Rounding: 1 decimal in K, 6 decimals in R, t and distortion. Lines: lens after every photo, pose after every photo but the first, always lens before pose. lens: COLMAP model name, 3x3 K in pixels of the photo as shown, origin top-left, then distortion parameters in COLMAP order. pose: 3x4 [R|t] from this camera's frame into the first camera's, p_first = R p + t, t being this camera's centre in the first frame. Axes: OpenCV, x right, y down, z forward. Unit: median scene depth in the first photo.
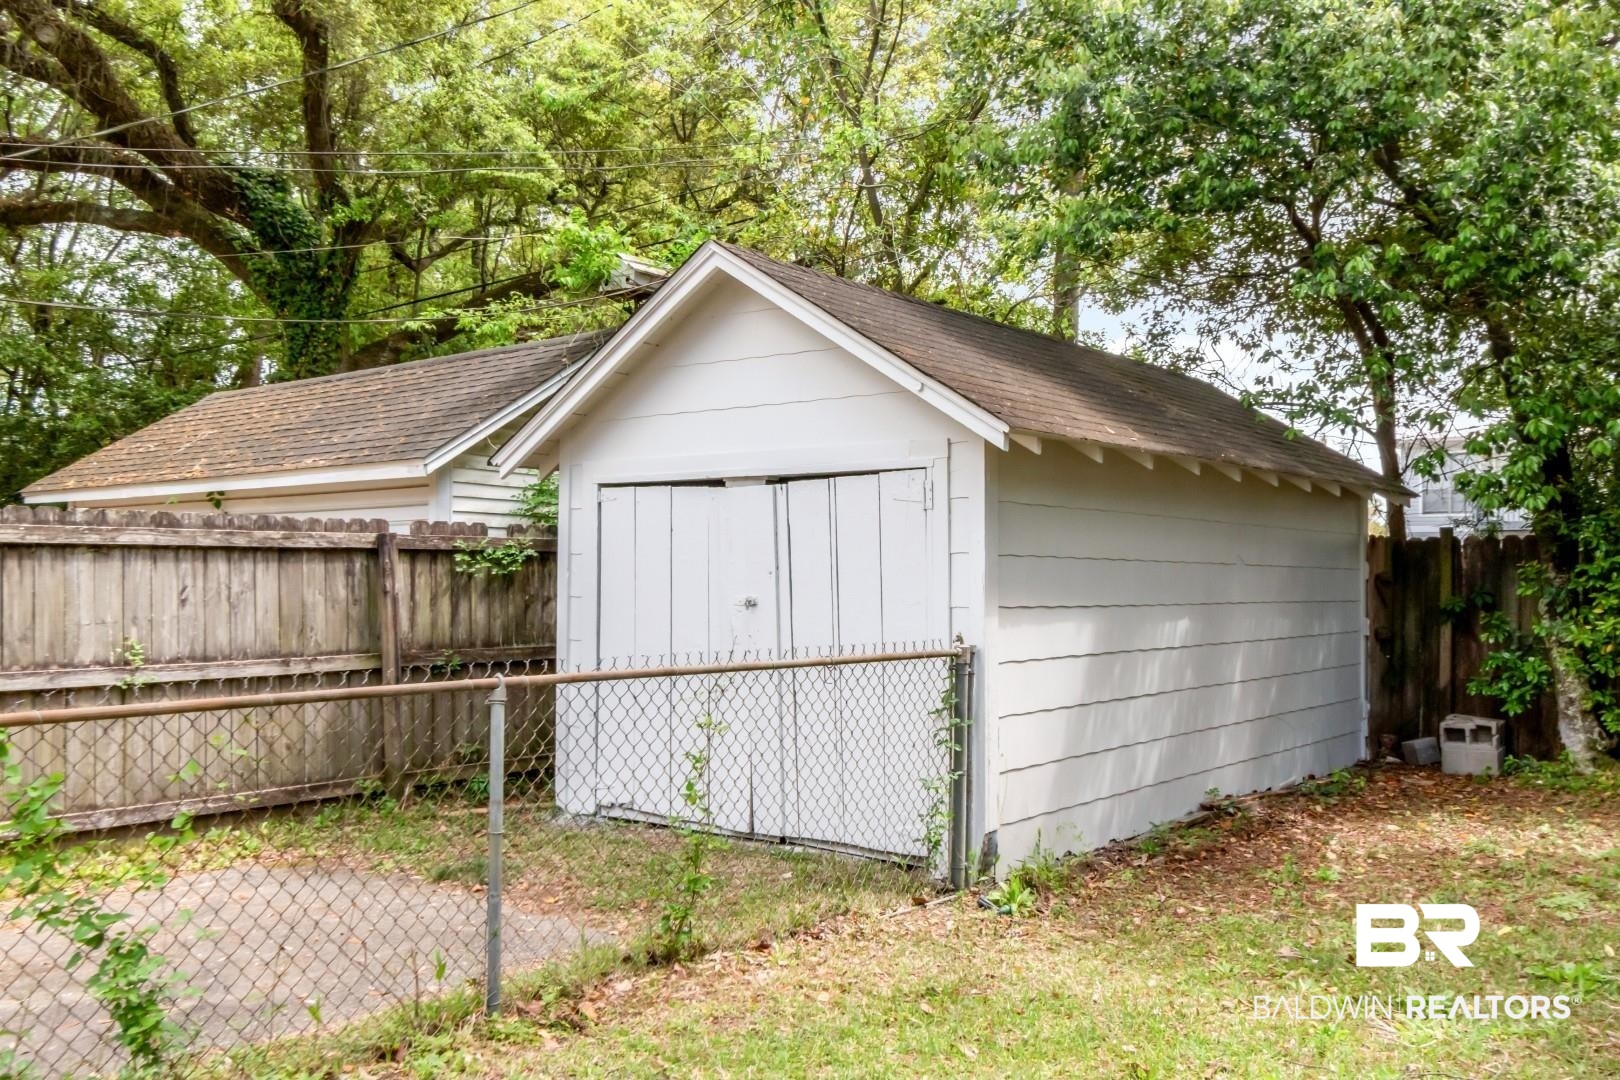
lens RADIAL K [[1393.0, 0, 812.3], [0, 1393.0, 577.1], [0, 0, 1]] dist [0.000070, -0.001129]
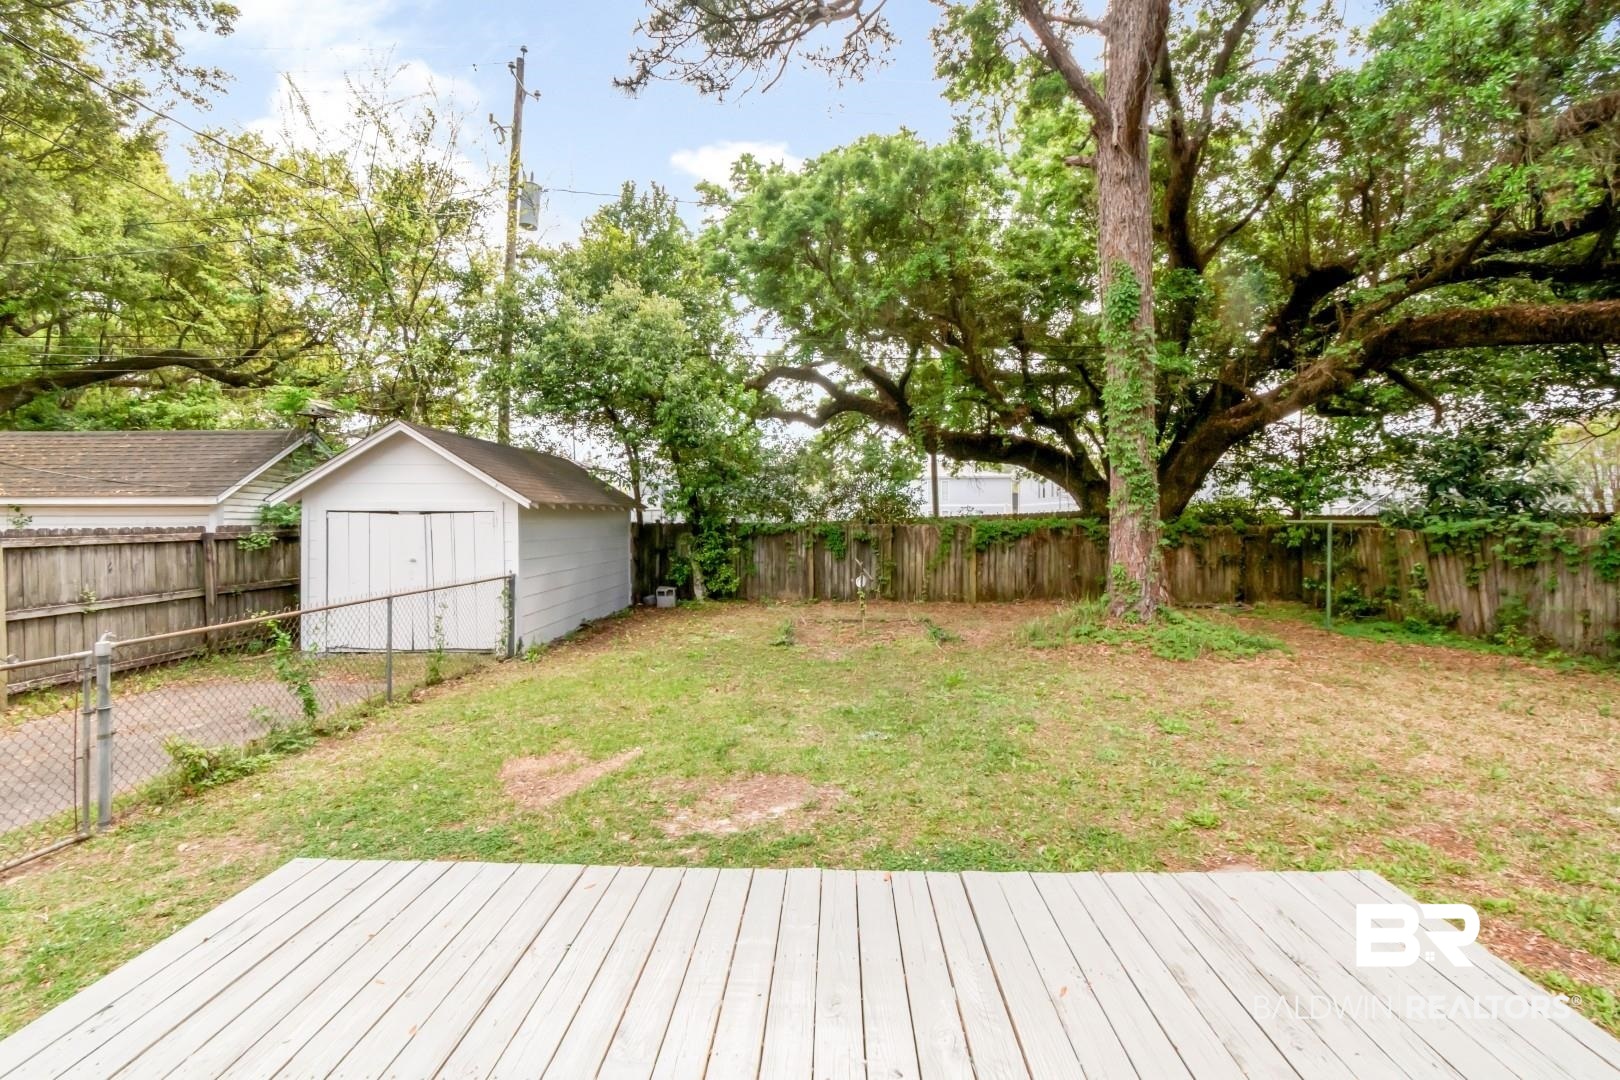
lens RADIAL K [[734.9, 0, 809.2], [0, 734.9, 526.7], [0, 0, 1]] dist [0.003370, -0.003107]
pose [[0.797215, -0.011795, 0.603581, -0.246753], [0.004908, 0.999903, 0.013057, -0.050711], [-0.603676, -0.007447, 0.797195, -0.460566]]
